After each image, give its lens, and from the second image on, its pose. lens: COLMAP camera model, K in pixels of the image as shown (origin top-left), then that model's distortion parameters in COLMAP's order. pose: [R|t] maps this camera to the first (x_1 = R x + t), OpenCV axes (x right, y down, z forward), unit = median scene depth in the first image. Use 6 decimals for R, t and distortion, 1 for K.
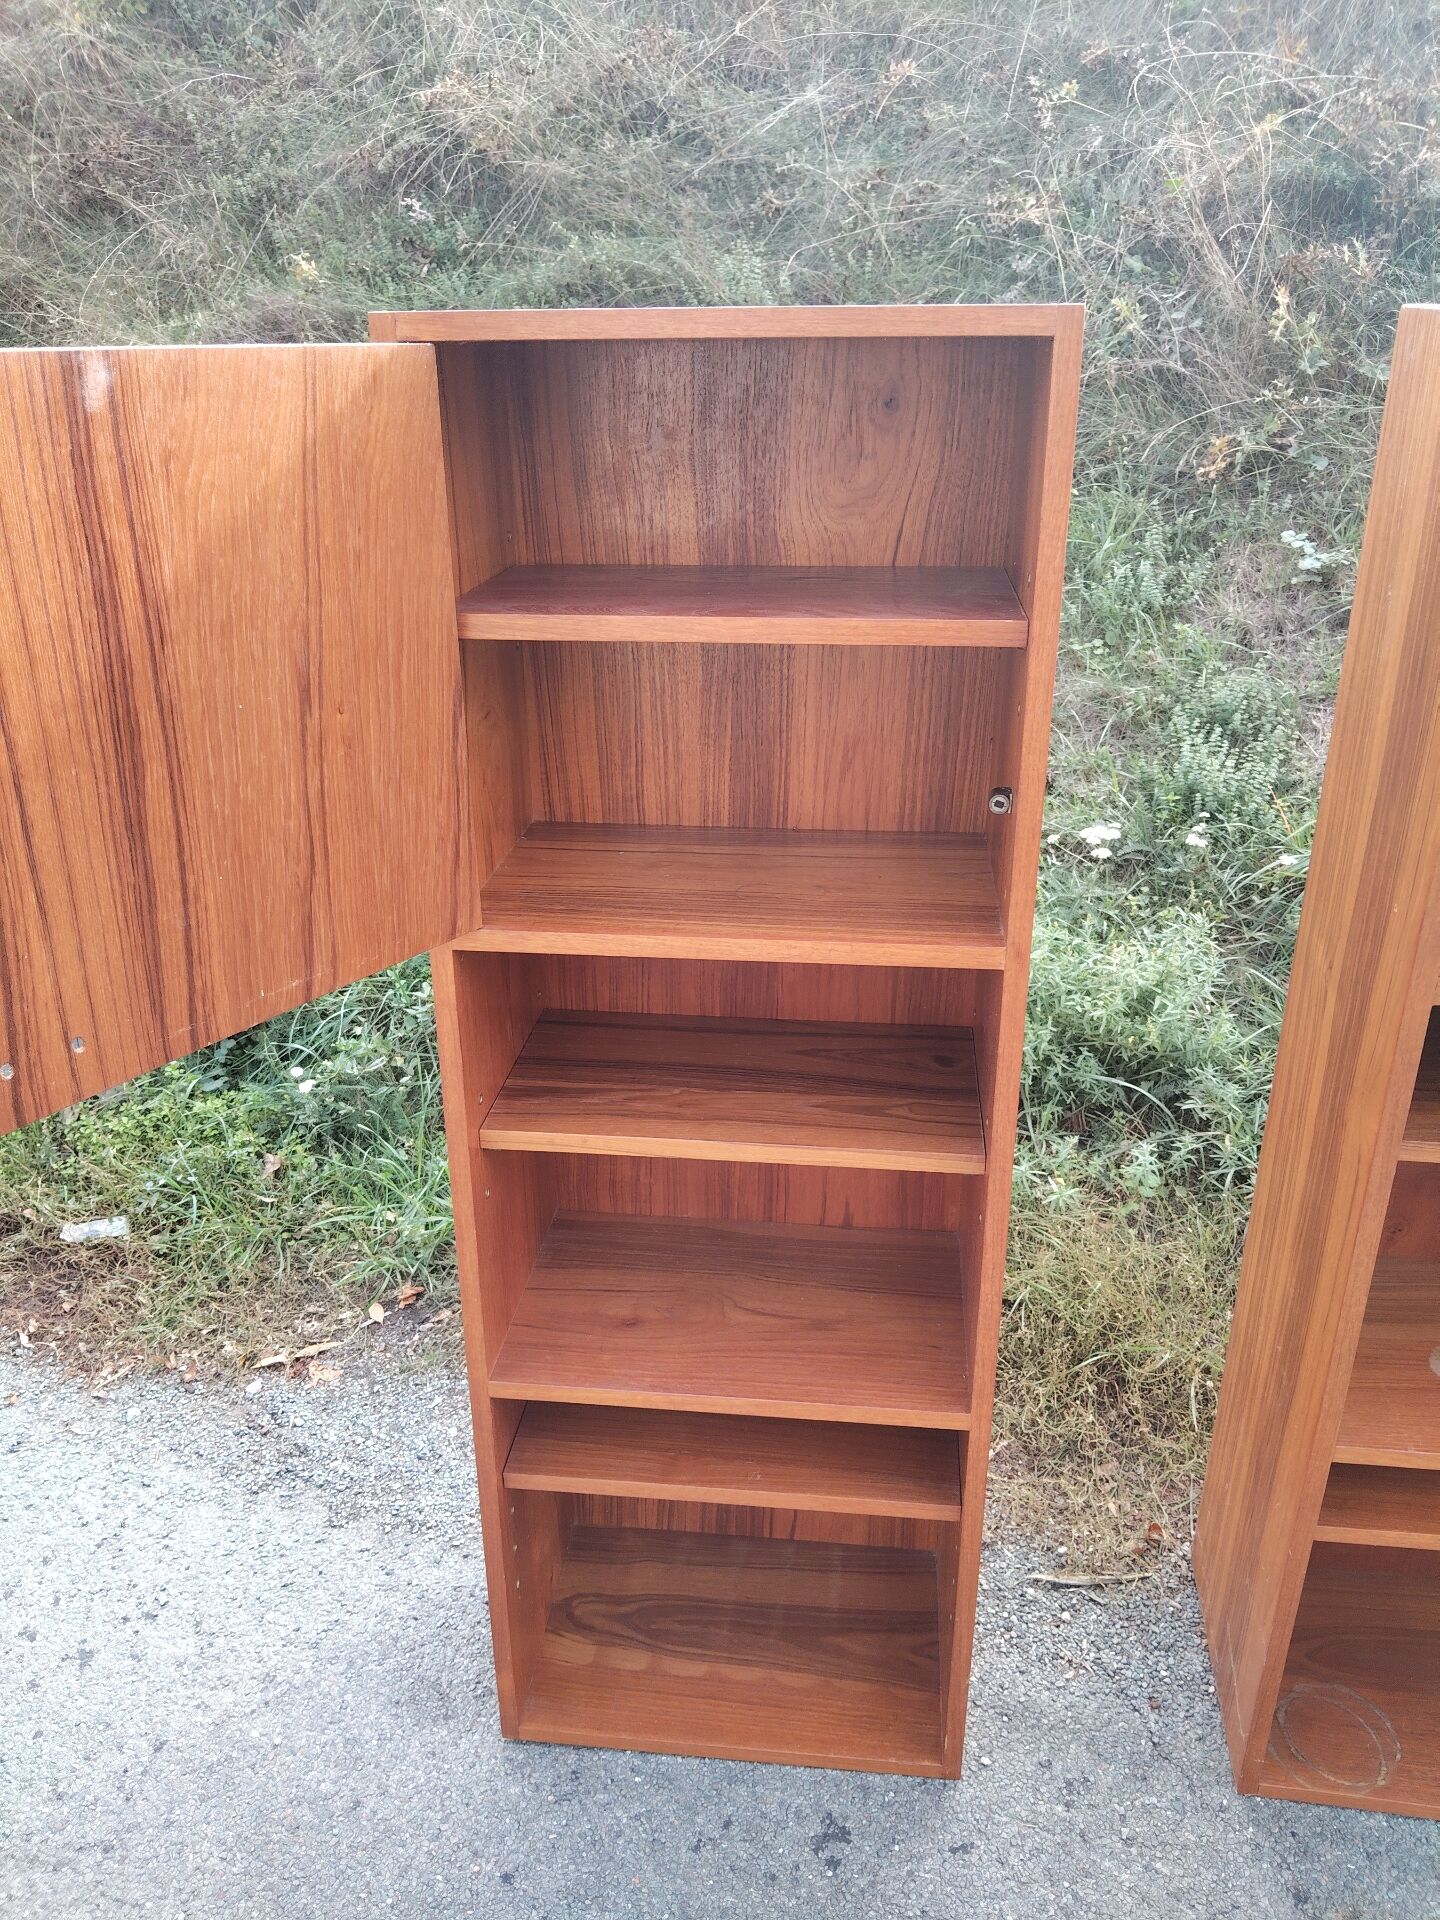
lens RADIAL K [[1438.1, 0, 723.4], [0, 1438.1, 950.3], [0, 0, 1]] dist [-0.011793, -0.008630]
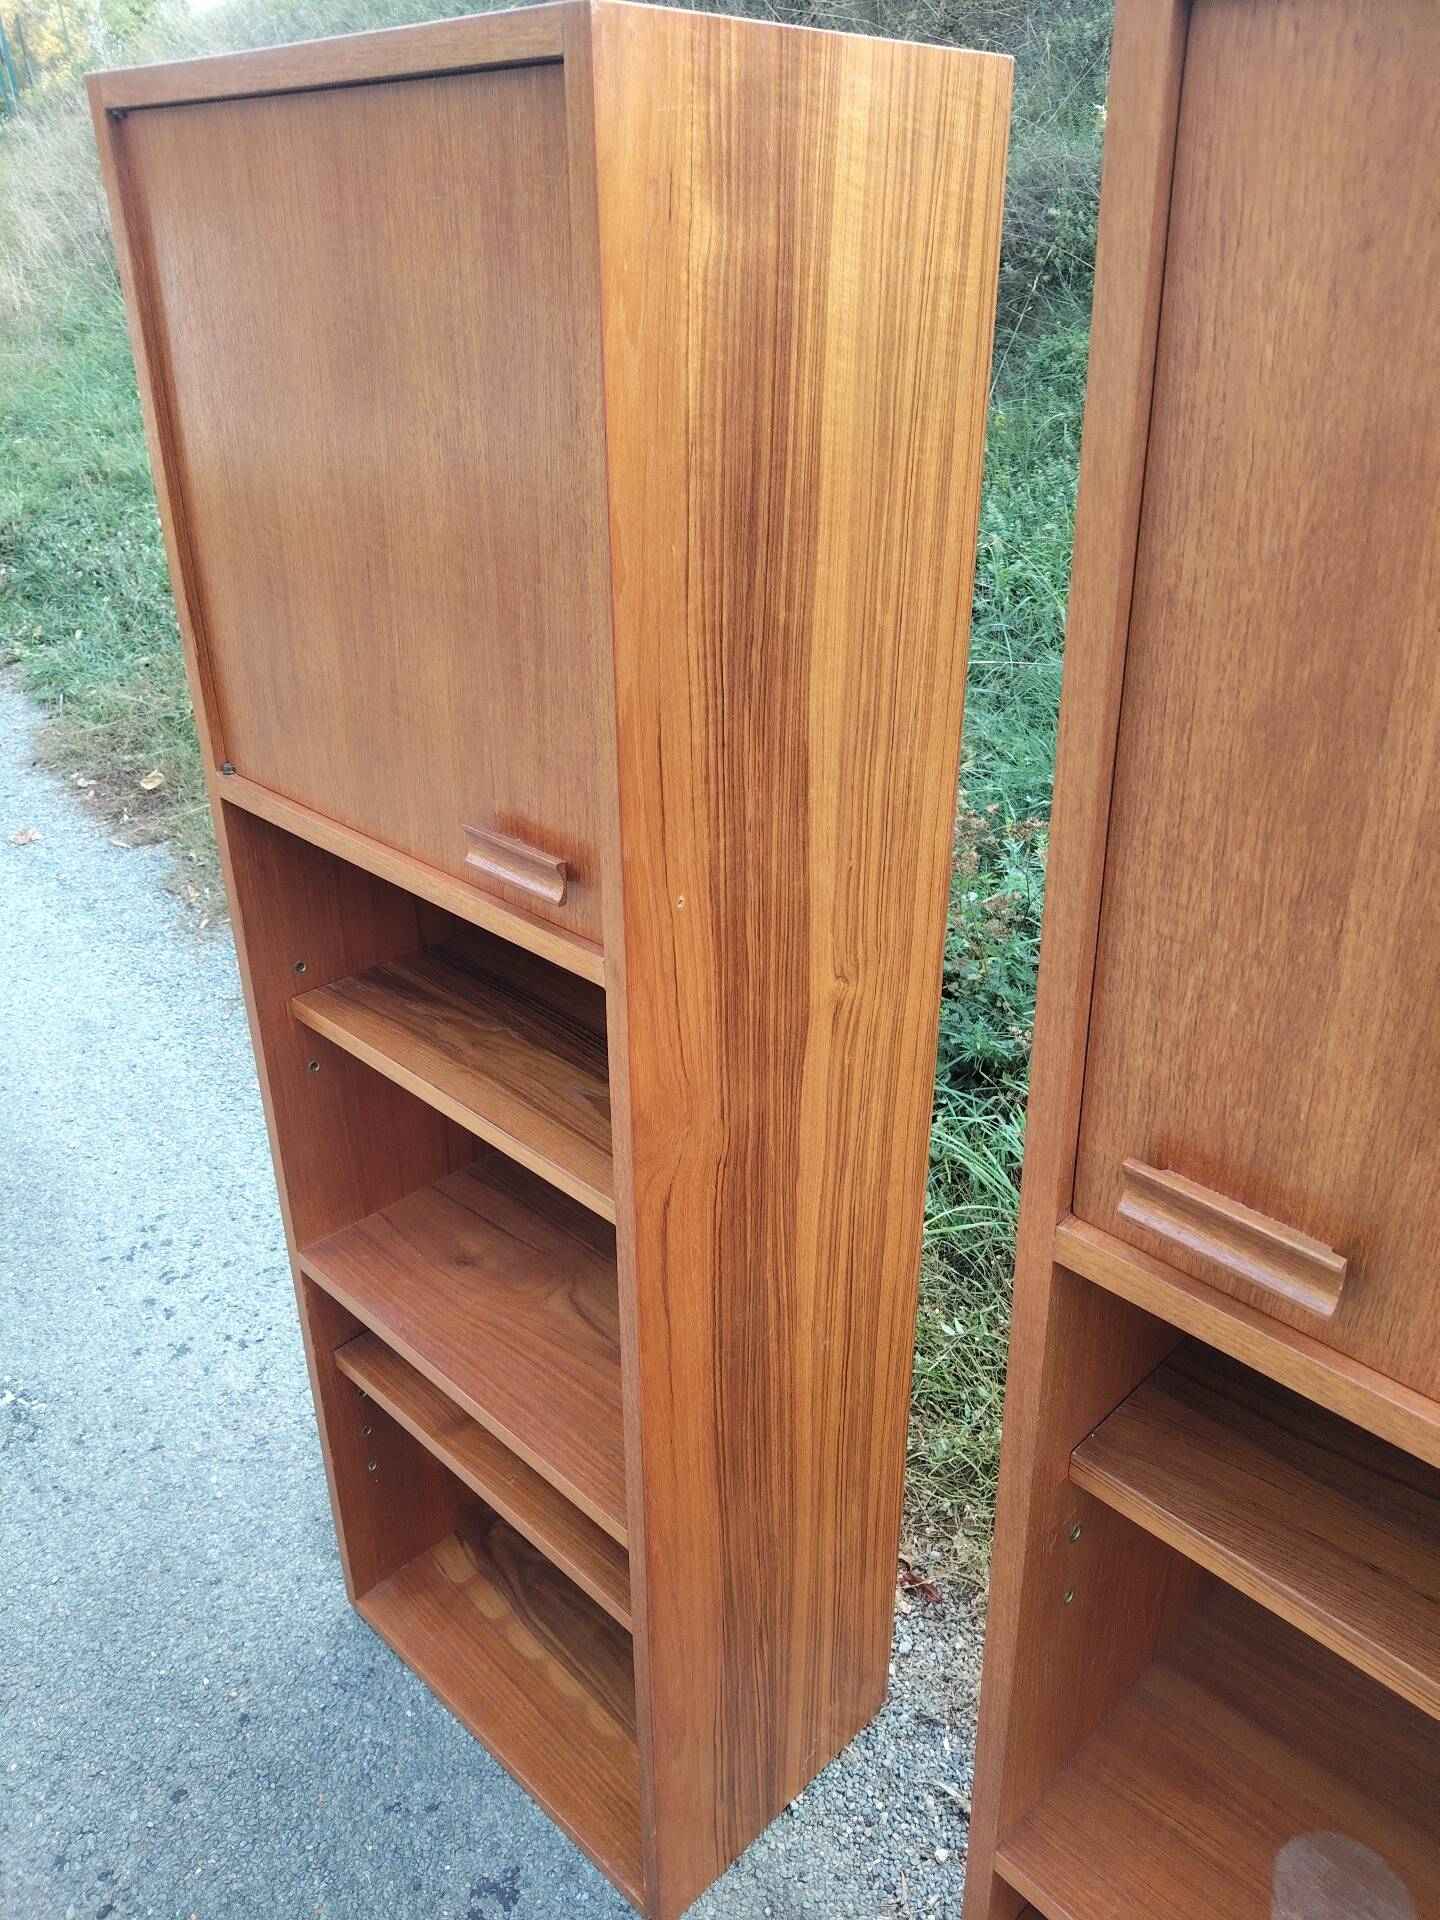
lens RADIAL K [[1438.1, 0, 733.6], [0, 1438.1, 951.0], [0, 0, 1]] dist [-0.011793, -0.008630]
pose [[0.787595, 0.283977, -0.546855, 0.369632], [-0.246961, 0.958552, 0.142088, -0.071978], [0.564539, 0.023143, 0.825082, 0.246557]]
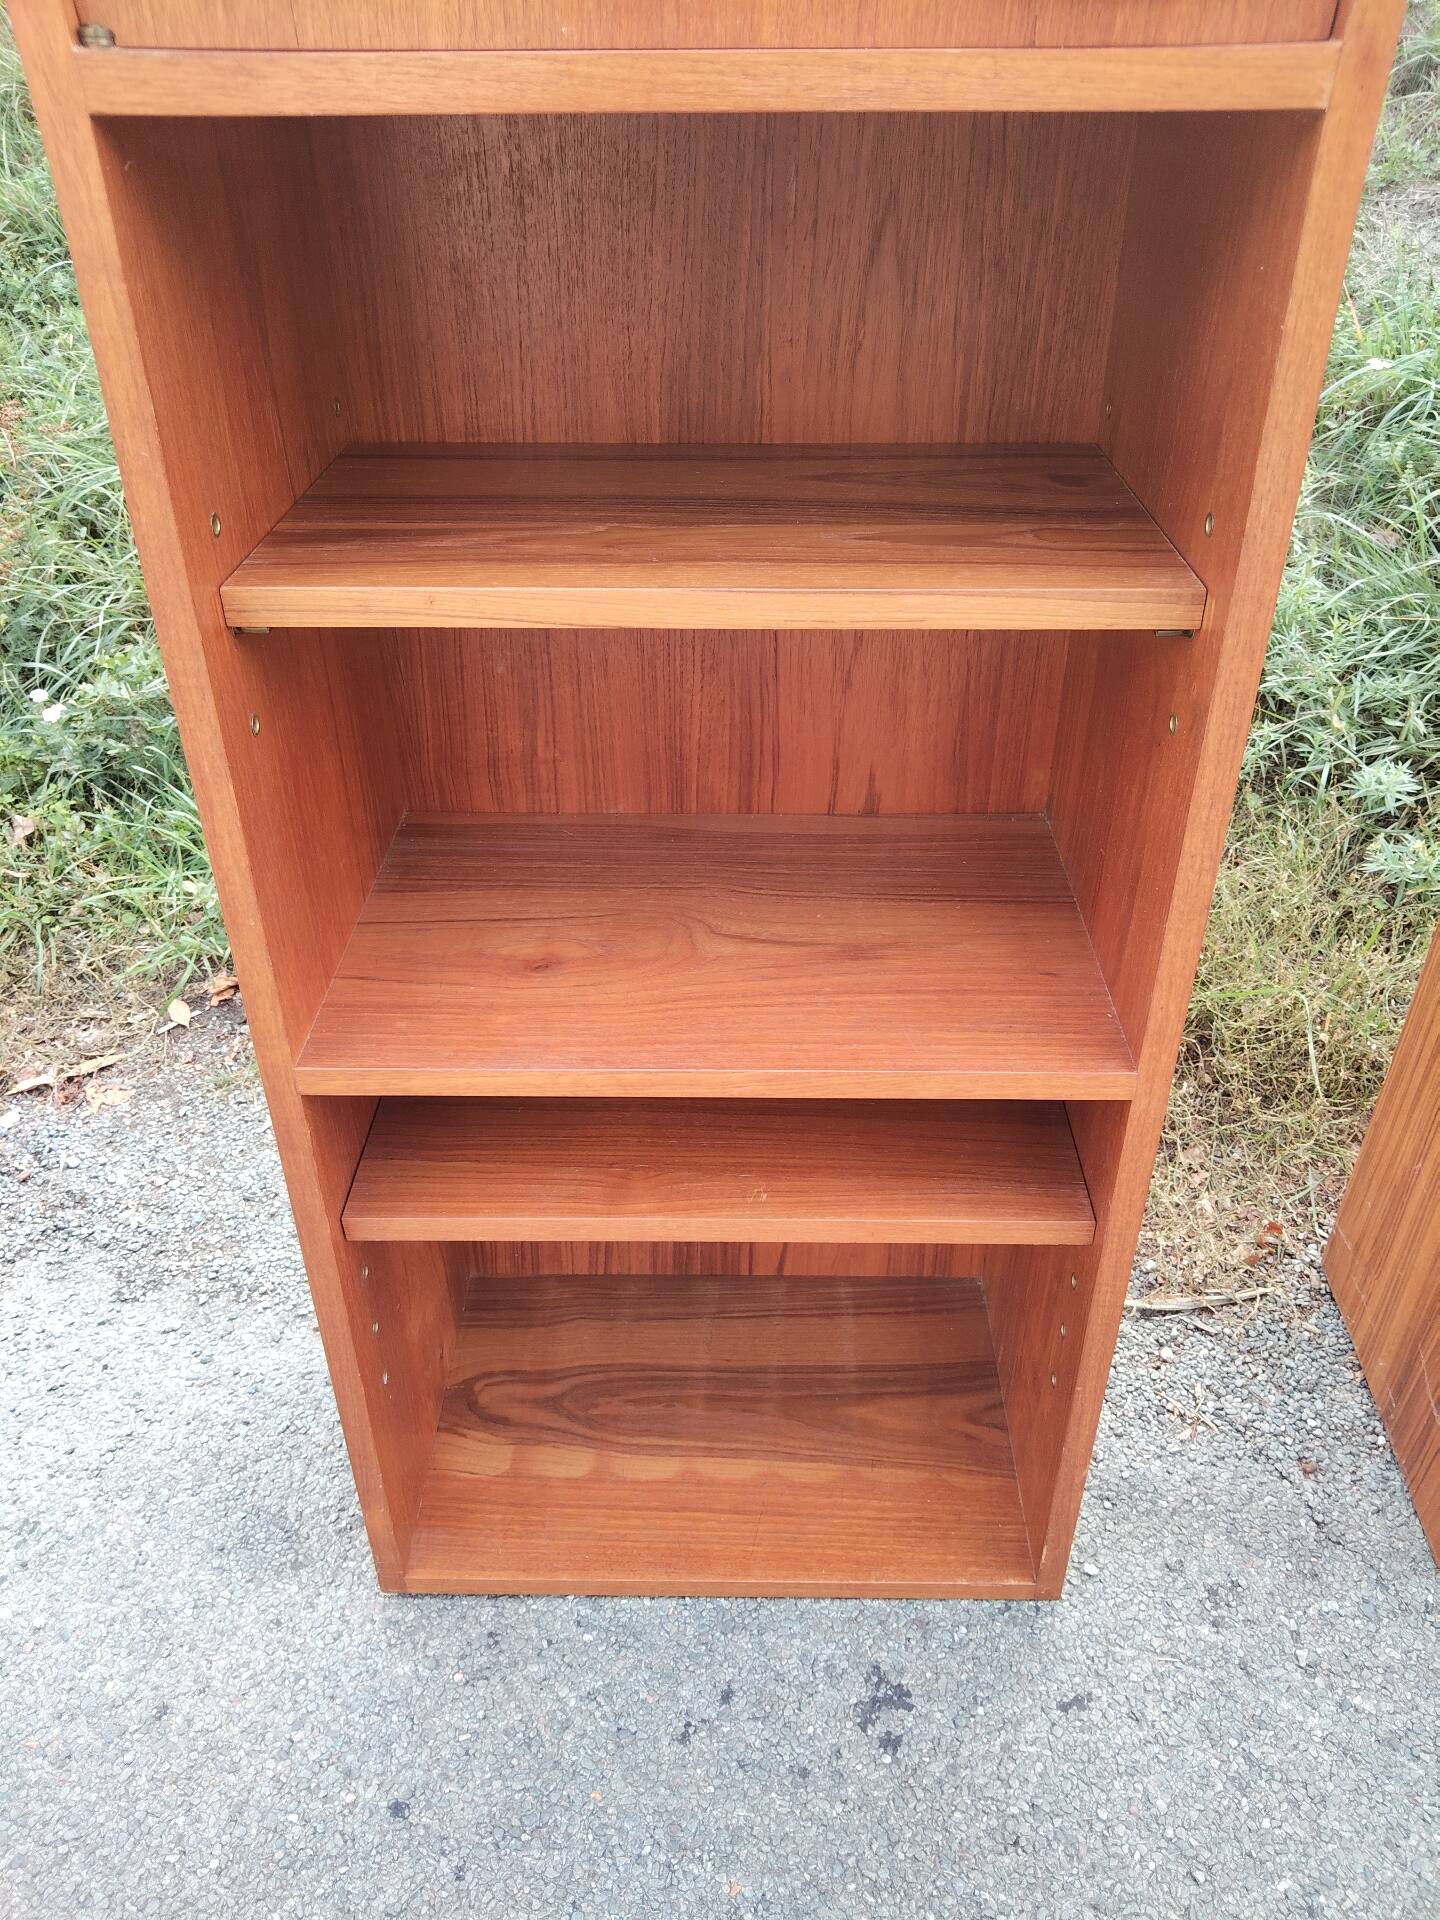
lens RADIAL K [[1438.1, 0, 717.5], [0, 1438.1, 953.1], [0, 0, 1]] dist [-0.011793, -0.008630]
pose [[0.995948, -0.050261, 0.074580, -0.025147], [0.035347, 0.981287, 0.189277, 0.105015], [-0.082697, -0.185874, 0.979087, 0.299395]]
